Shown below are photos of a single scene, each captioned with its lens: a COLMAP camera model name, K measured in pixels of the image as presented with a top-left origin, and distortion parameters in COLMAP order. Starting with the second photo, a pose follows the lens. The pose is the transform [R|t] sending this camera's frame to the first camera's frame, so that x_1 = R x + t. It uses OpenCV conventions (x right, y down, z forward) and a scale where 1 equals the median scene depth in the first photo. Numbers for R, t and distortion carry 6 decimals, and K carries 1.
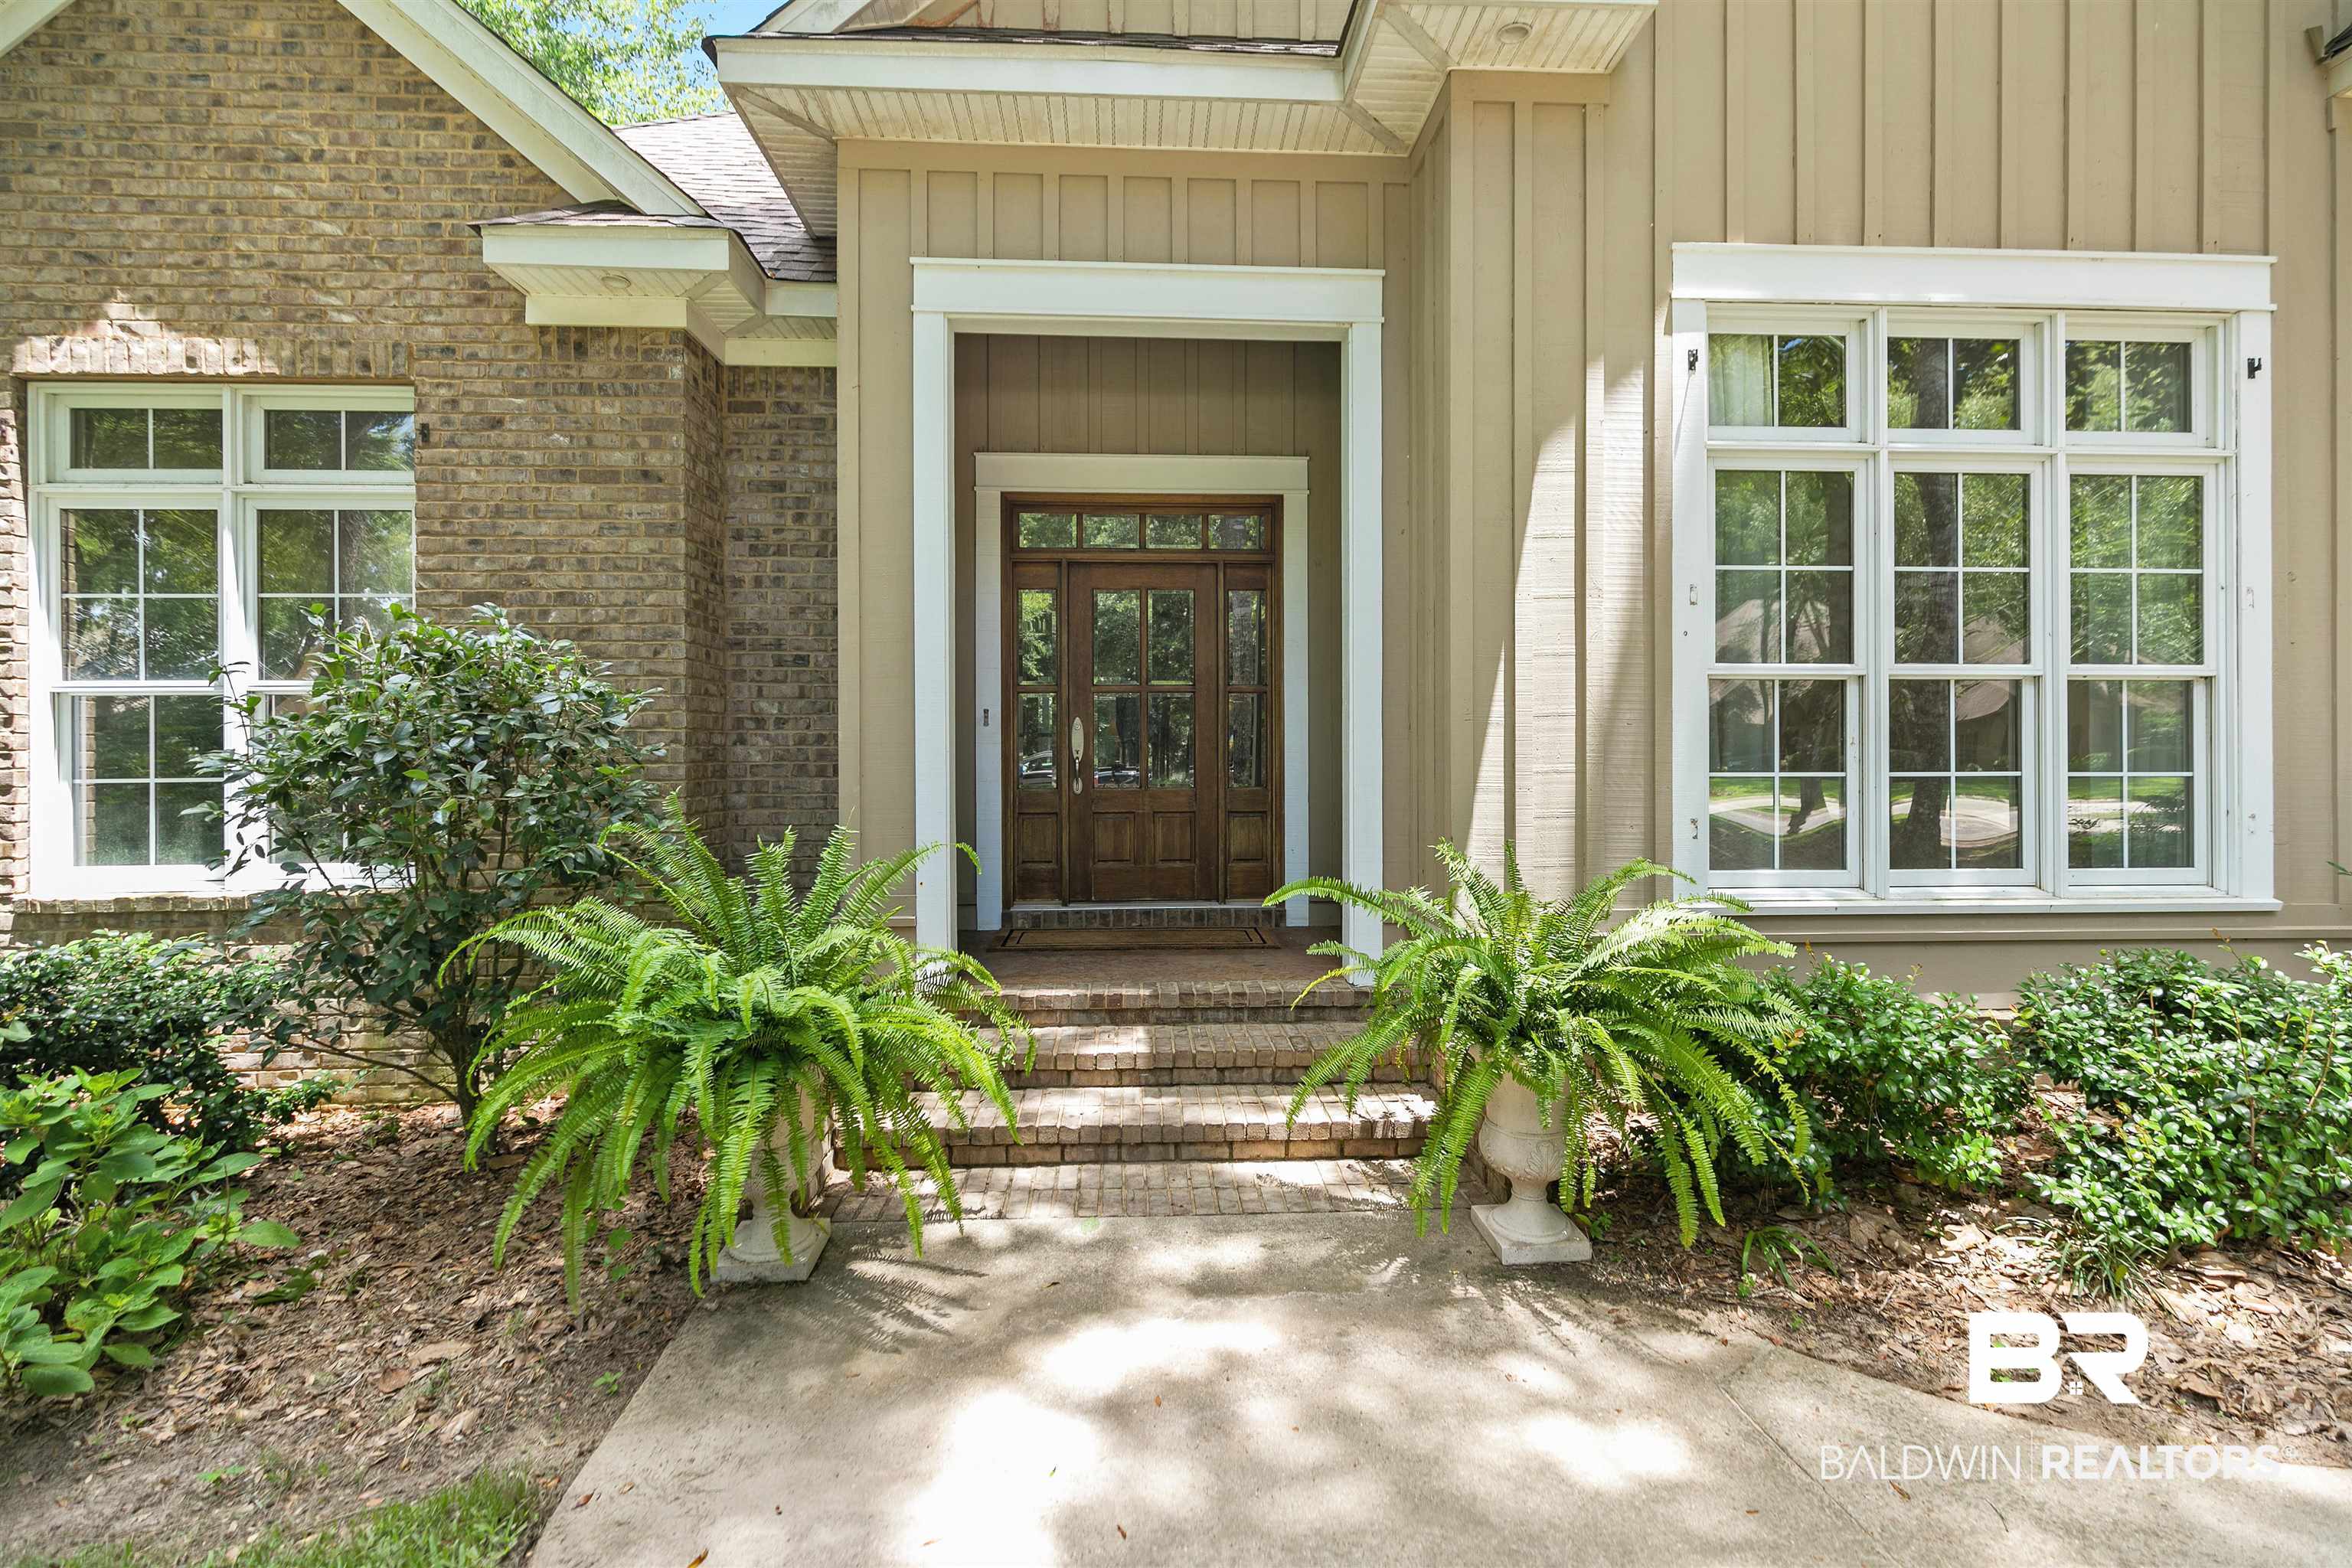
lens RADIAL K [[1110.2, 0, 1176.9], [0, 1110.2, 754.4], [0, 0, 1]] dist [-0.001866, -0.000329]
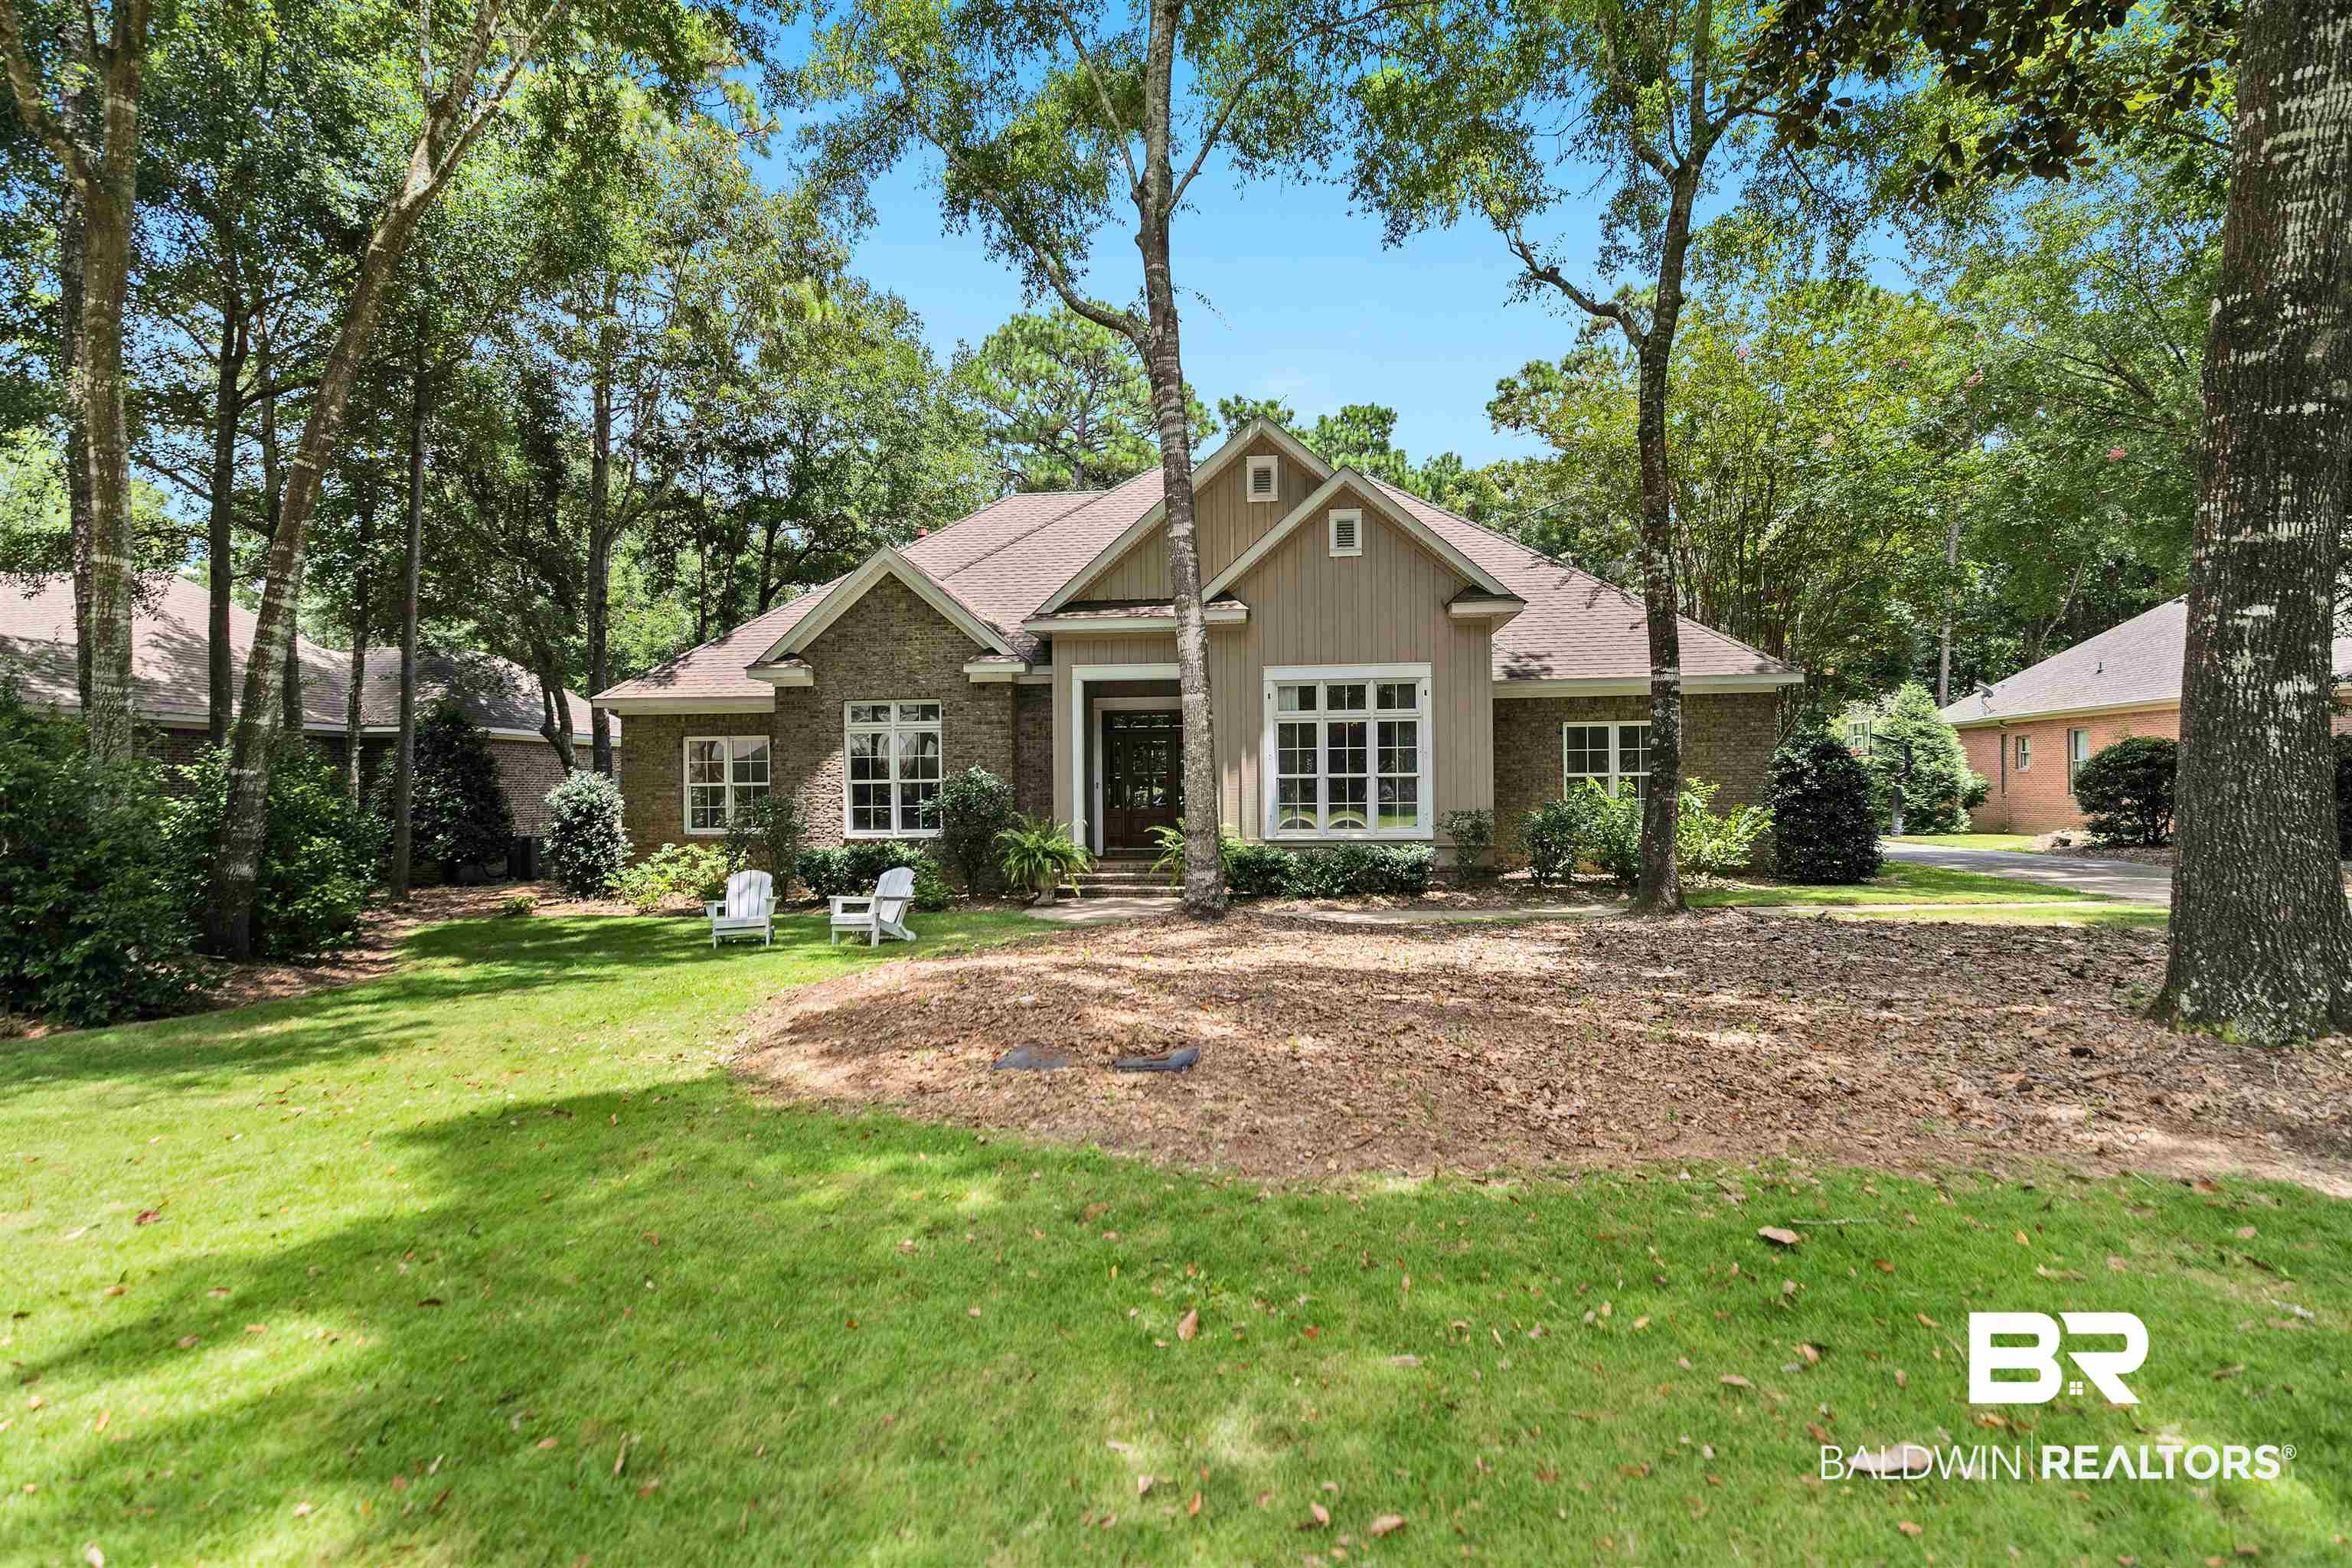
lens RADIAL K [[1077.4, 0, 1169.3], [0, 1077.4, 785.6], [0, 0, 1]] dist [0.002100, -0.000045]
pose [[0.988854, -0.005145, -0.148802, 0.611470], [0.005133, 0.999987, -0.000467, -0.040313], [0.148802, -0.000302, 0.988867, -2.491976]]
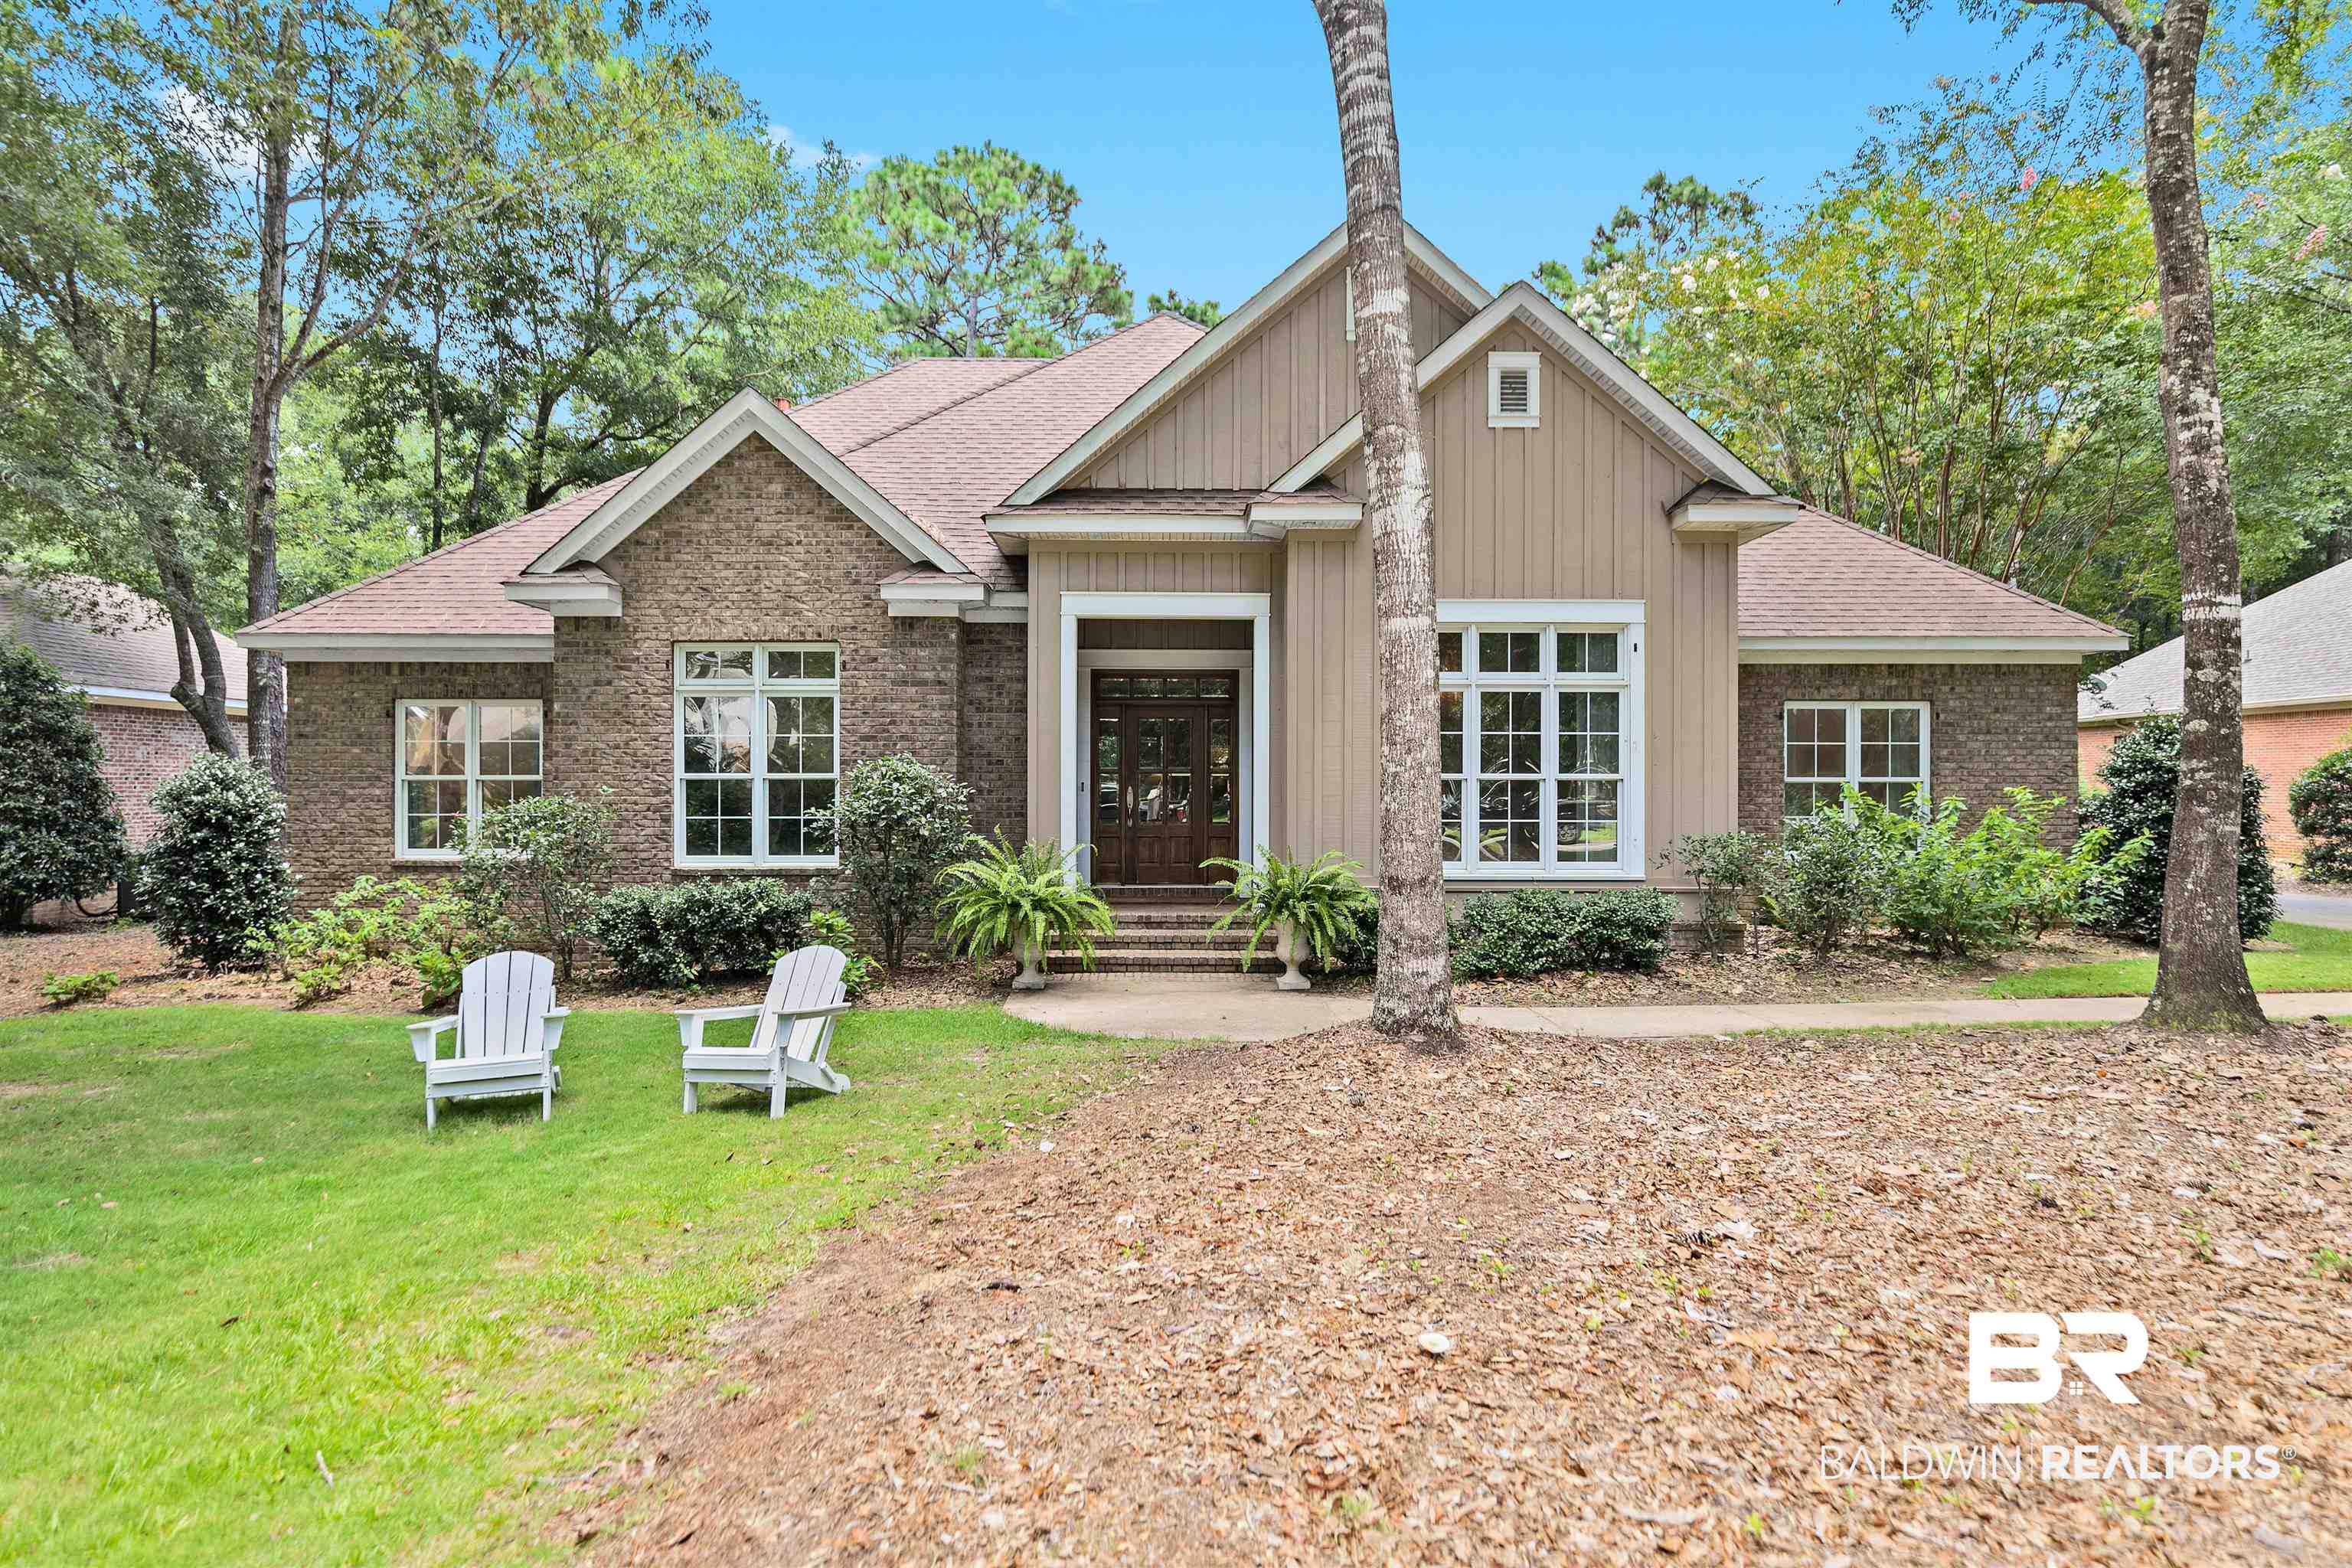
lens RADIAL K [[1275.6, 0, 1176.0], [0, 1275.6, 784.0], [0, 0, 1]] dist [-0.002714, 0.000794]
pose [[0.999313, 0.006376, -0.036506, 0.094764], [-0.006469, 0.999976, -0.002430, -0.045754], [0.036489, 0.002665, 0.999330, -1.599157]]
